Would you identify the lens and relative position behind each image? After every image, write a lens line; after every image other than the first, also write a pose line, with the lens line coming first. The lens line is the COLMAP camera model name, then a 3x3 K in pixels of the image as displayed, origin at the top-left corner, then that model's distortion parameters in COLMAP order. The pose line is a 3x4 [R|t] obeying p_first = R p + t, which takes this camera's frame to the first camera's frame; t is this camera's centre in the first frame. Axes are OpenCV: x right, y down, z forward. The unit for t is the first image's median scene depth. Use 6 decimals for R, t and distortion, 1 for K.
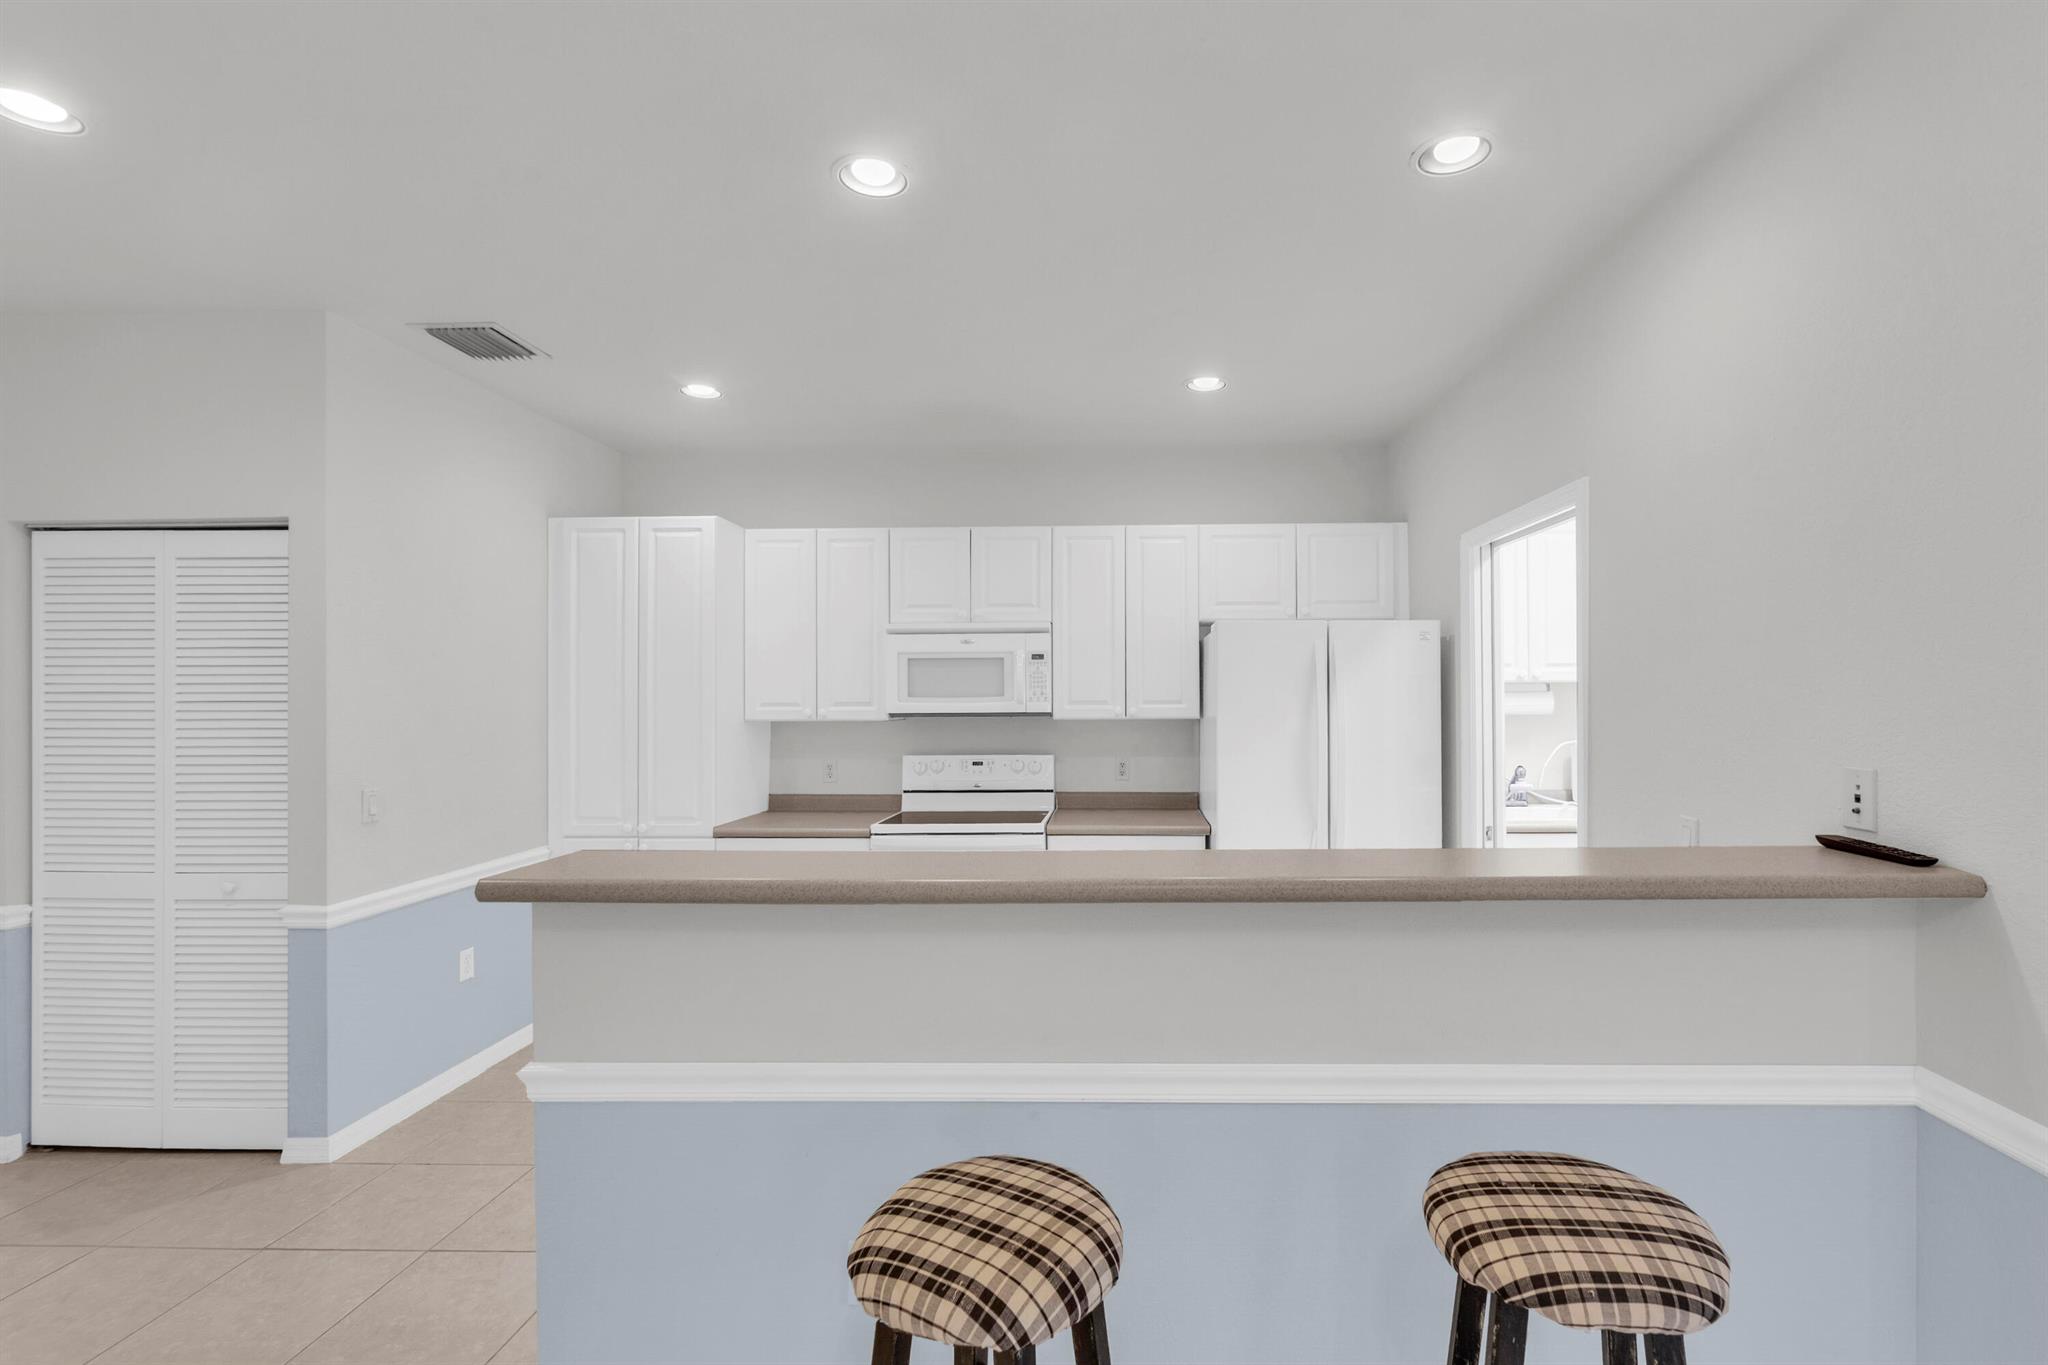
lens RADIAL K [[875.4, 0, 1105.0], [0, 875.4, 677.1], [0, 0, 1]] dist [-0.006548, 0.000672]
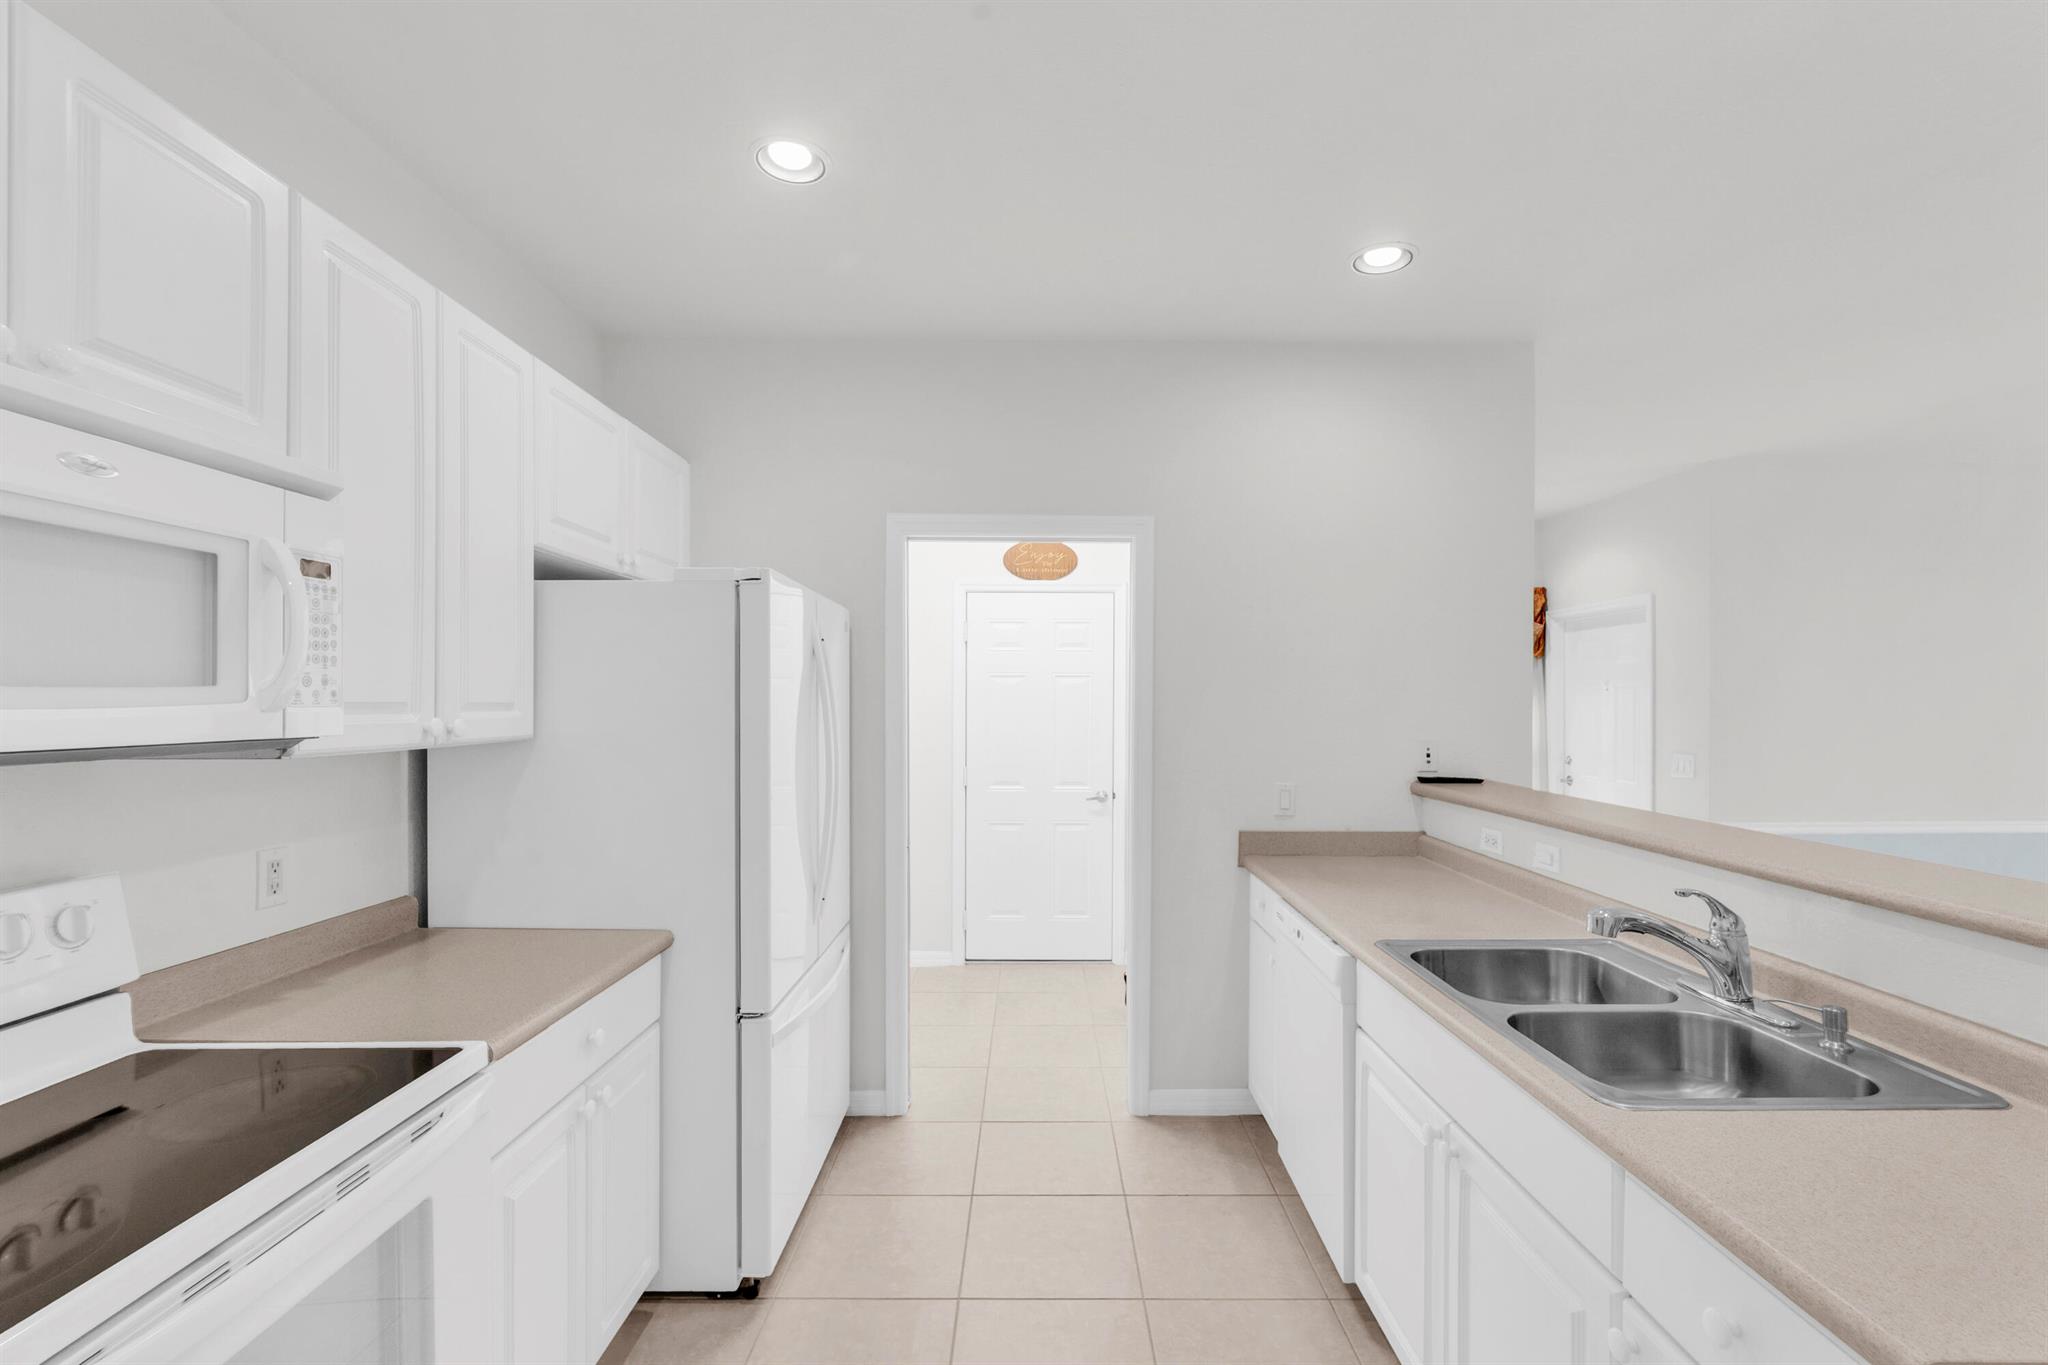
lens RADIAL K [[875.4, 0, 1023.2], [0, 875.4, 698.0], [0, 0, 1]] dist [-0.006548, 0.000672]
pose [[0.003327, 0.010962, 0.999934, -0.395906], [-0.024864, 0.999632, -0.010876, 0.022057], [-0.999685, -0.024826, 0.003598, 0.715245]]
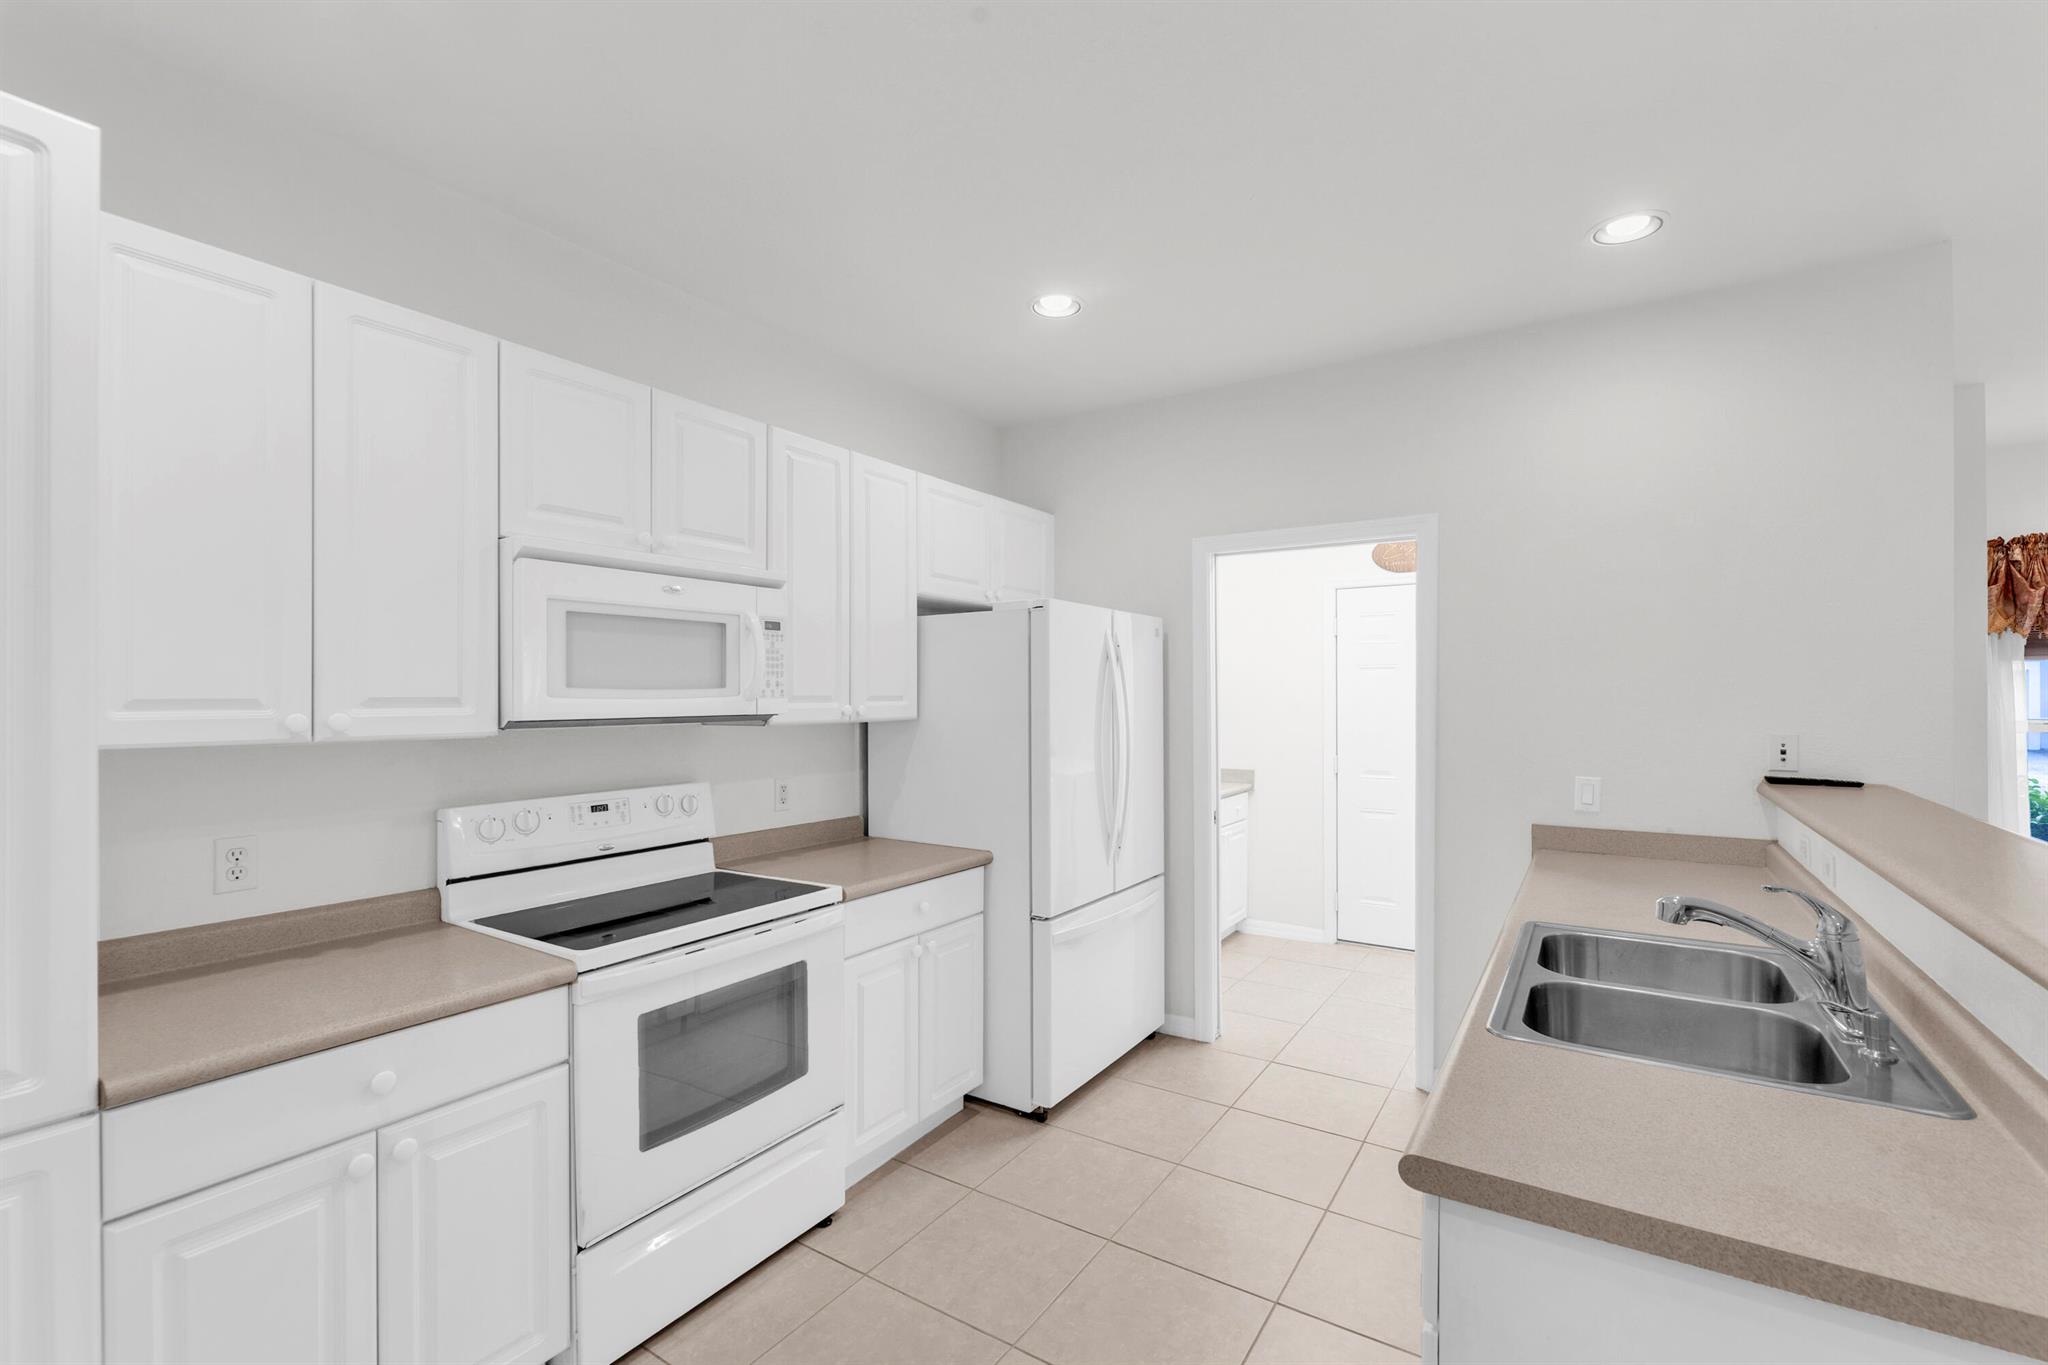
lens RADIAL K [[875.4, 0, 1026.6], [0, 875.4, 680.6], [0, 0, 1]] dist [-0.006548, 0.000672]
pose [[0.548846, 0.018042, 0.835728, -0.490210], [-0.019346, 0.999773, -0.008879, 0.017897], [-0.835699, -0.011295, 0.549071, 0.491866]]
